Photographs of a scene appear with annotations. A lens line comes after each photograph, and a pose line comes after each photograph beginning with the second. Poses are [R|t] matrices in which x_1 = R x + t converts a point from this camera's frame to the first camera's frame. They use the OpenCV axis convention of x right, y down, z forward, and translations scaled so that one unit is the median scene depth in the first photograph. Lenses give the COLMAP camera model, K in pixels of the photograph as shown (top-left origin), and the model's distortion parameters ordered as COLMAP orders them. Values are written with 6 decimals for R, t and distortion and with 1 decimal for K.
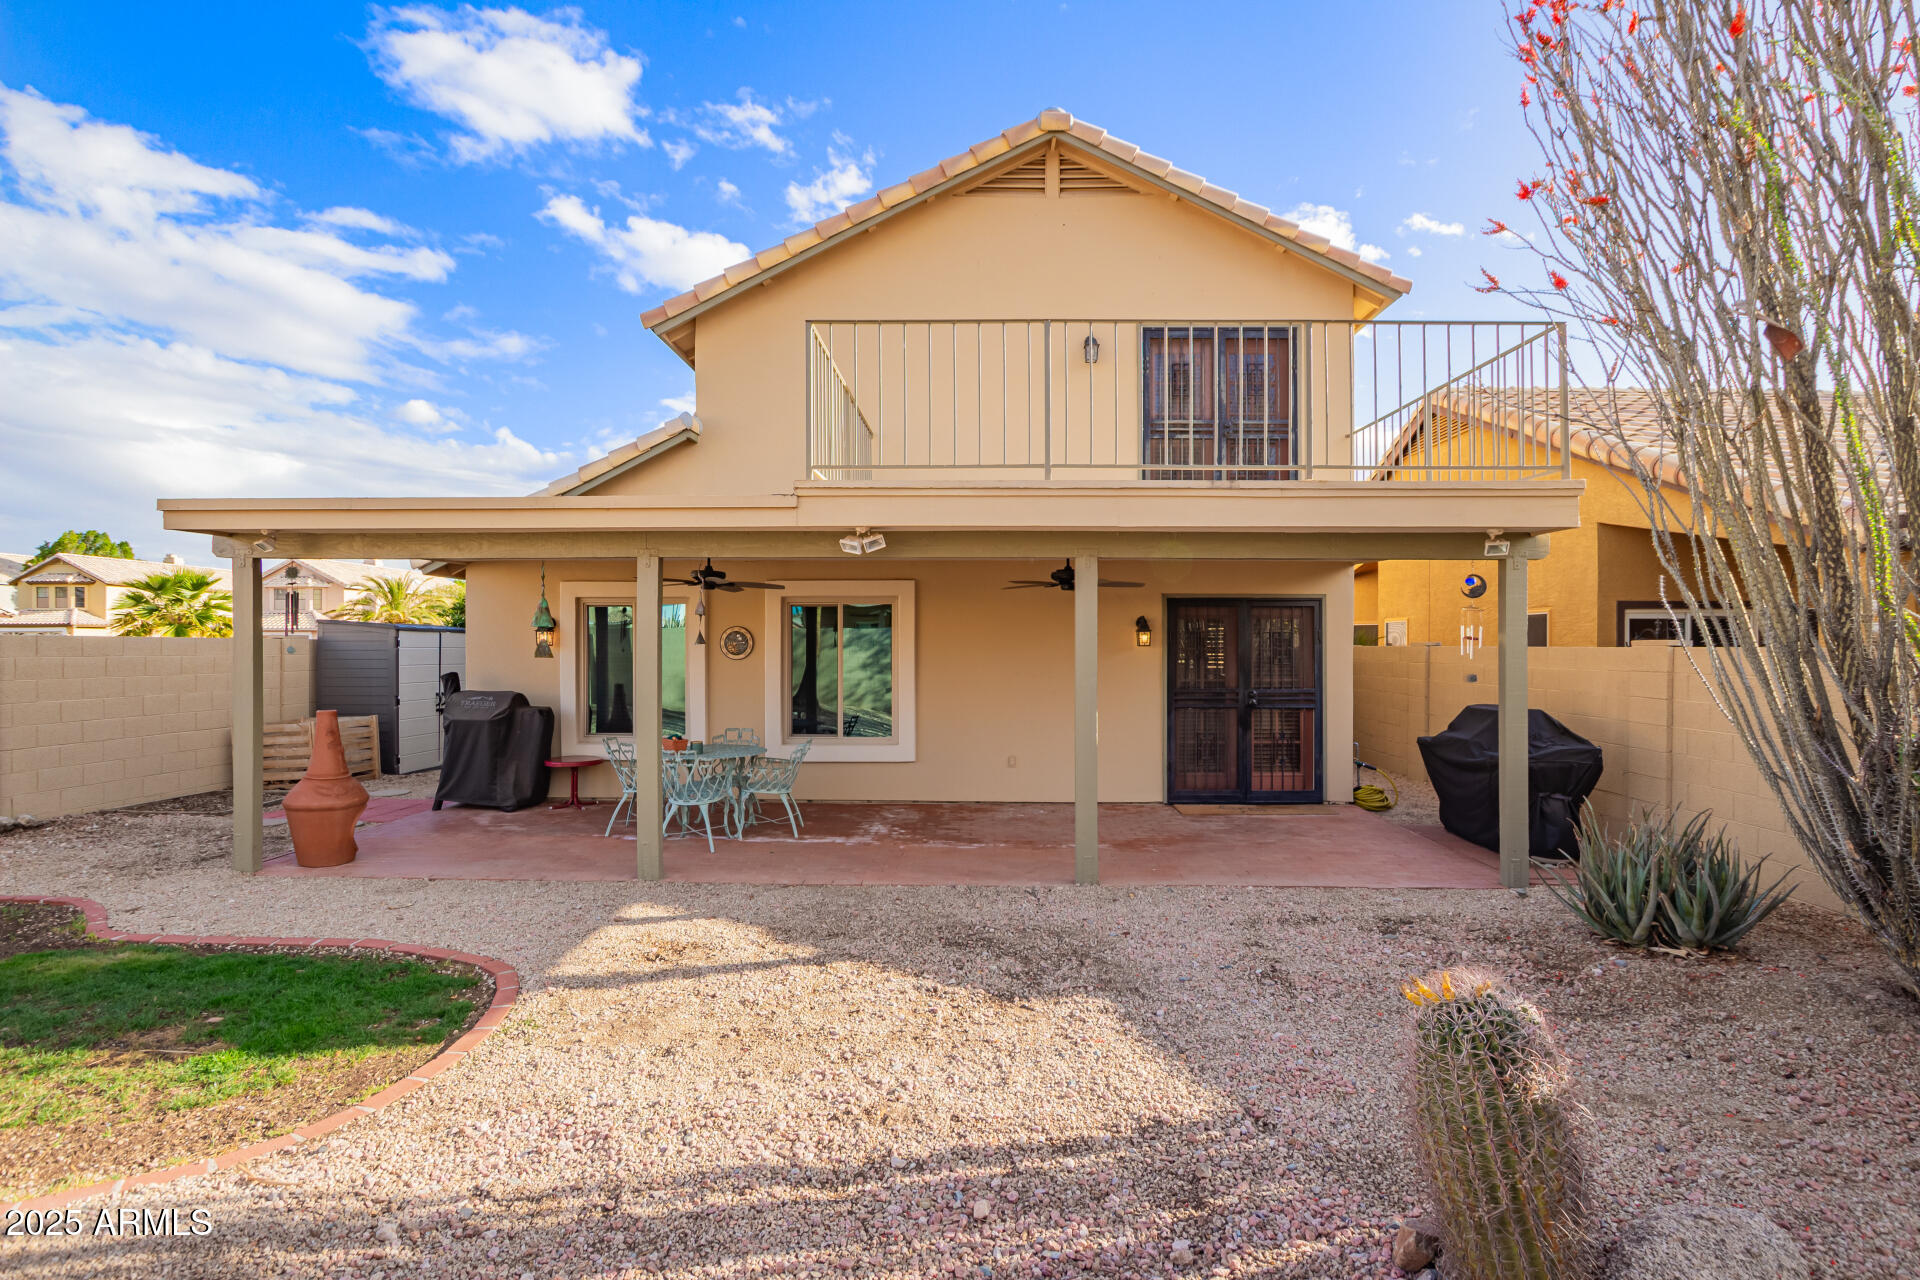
lens RADIAL K [[874.9, 0, 959.2], [0, 874.9, 640.0], [0, 0, 1]] dist [-0.025640, 0.000030]
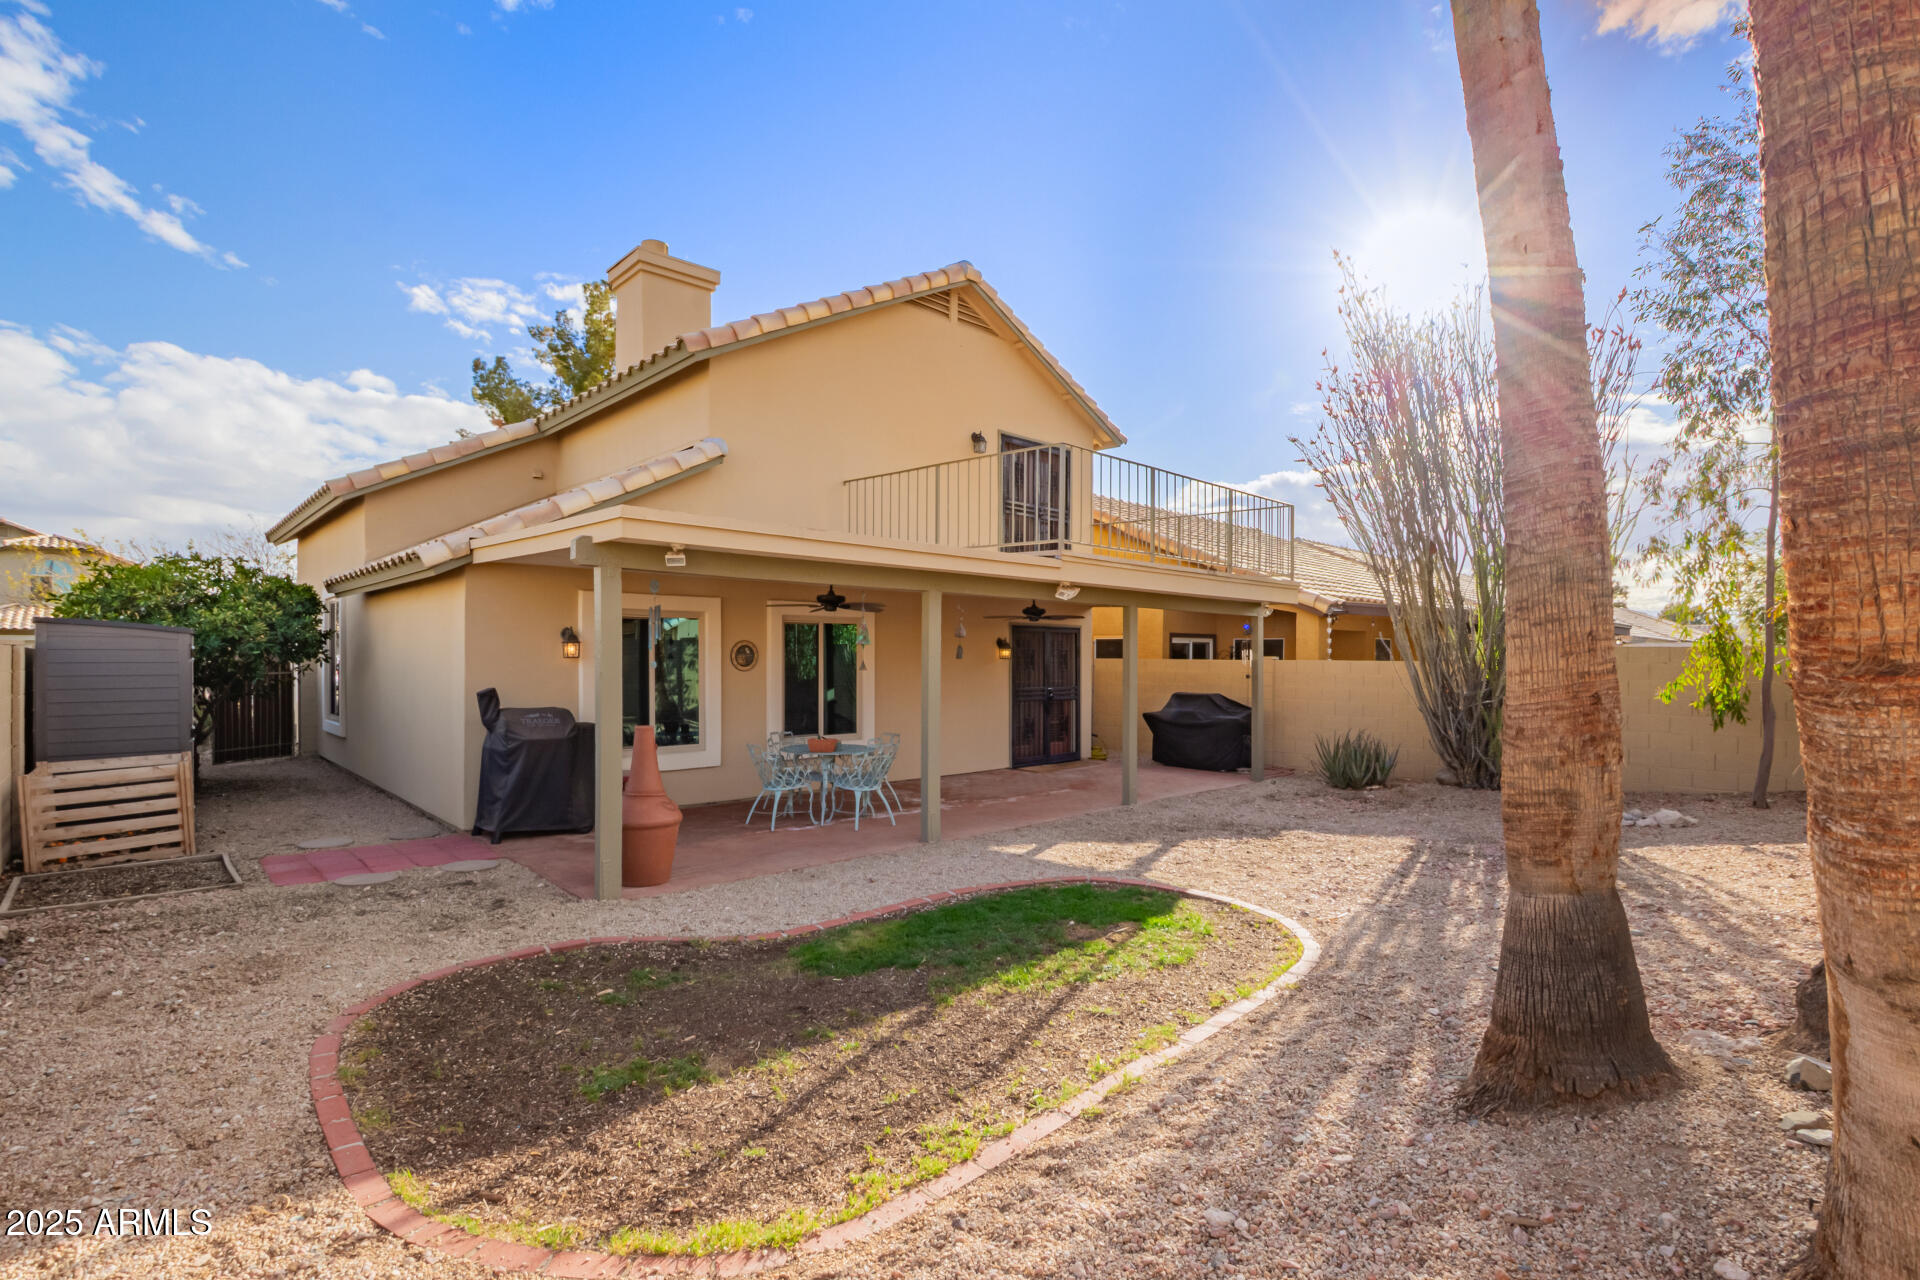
lens RADIAL K [[874.9, 0, 952.8], [0, 874.9, 650.8], [0, 0, 1]] dist [-0.025640, 0.000030]
pose [[0.717057, 0.005415, 0.696994, -0.836664], [-0.006126, 0.999980, -0.001467, -0.003506], [-0.696988, -0.003218, 0.717076, 0.036224]]
